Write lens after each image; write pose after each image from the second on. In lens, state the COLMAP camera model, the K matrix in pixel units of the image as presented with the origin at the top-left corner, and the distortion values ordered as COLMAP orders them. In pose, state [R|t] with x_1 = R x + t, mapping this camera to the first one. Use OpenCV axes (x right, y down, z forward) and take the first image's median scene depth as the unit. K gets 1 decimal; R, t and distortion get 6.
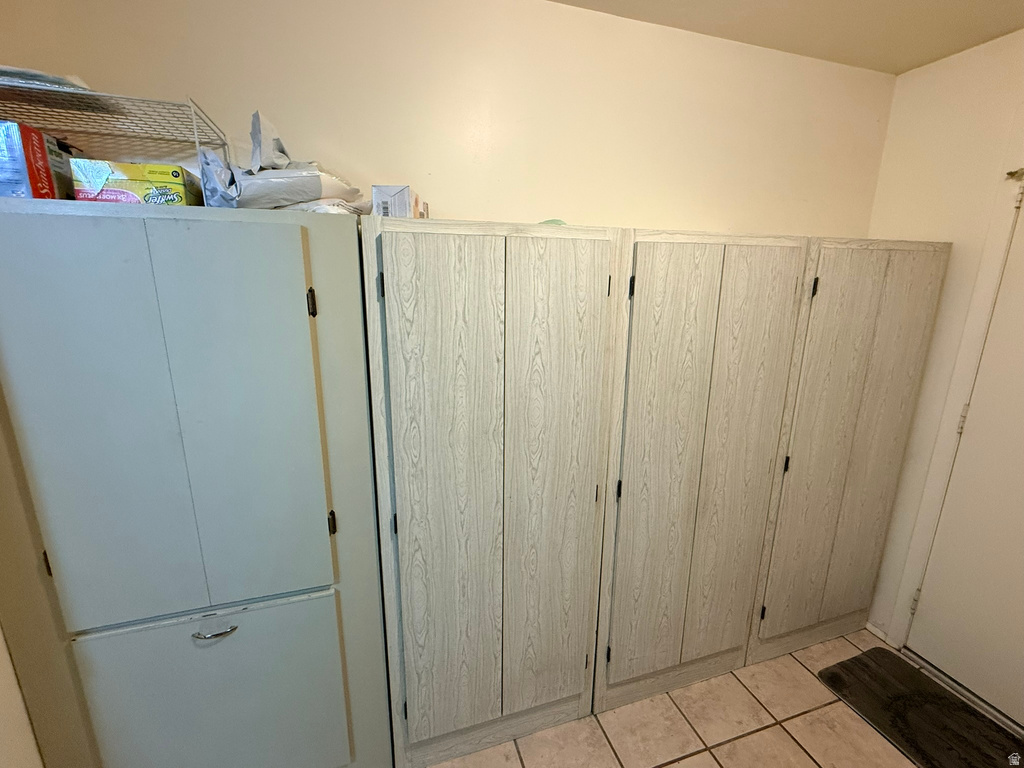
lens RADIAL K [[446.4, 0, 511.7], [0, 446.4, 383.1], [0, 0, 1]] dist [0.001265, -0.000524]
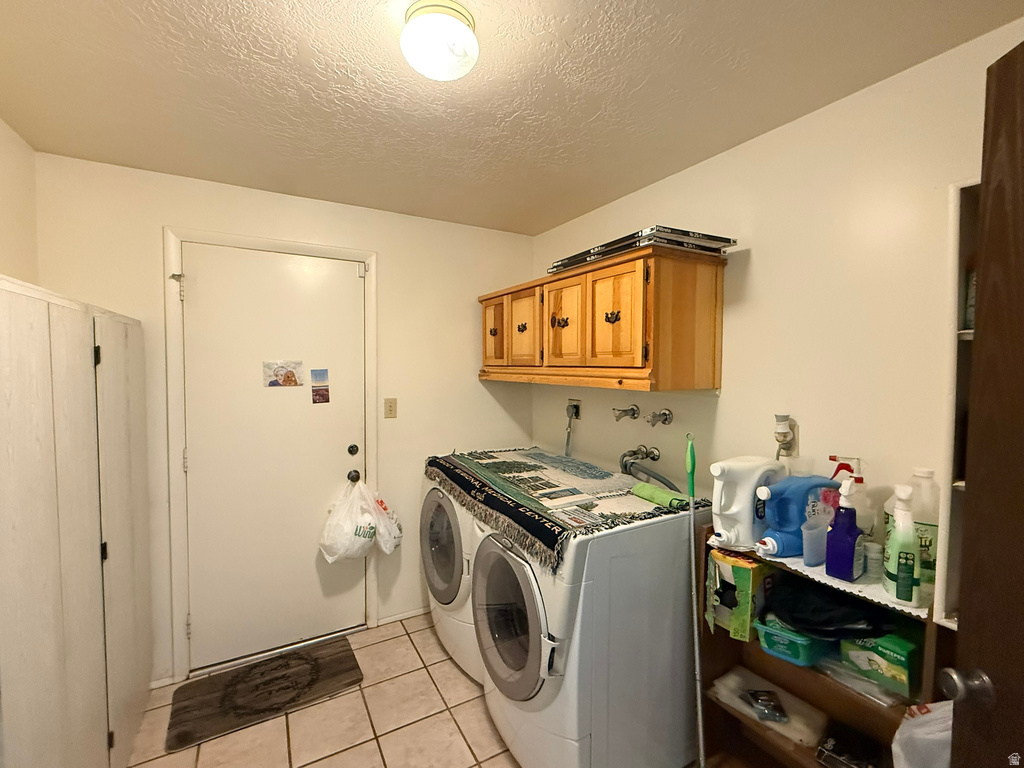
lens RADIAL K [[446.4, 0, 512.7], [0, 446.4, 383.9], [0, 0, 1]] dist [0.001265, -0.000524]
pose [[-0.204844, -0.055018, 0.977247, -0.383579], [0.217027, 0.971014, 0.100158, -0.052485], [-0.954431, 0.232606, -0.186966, 0.304463]]
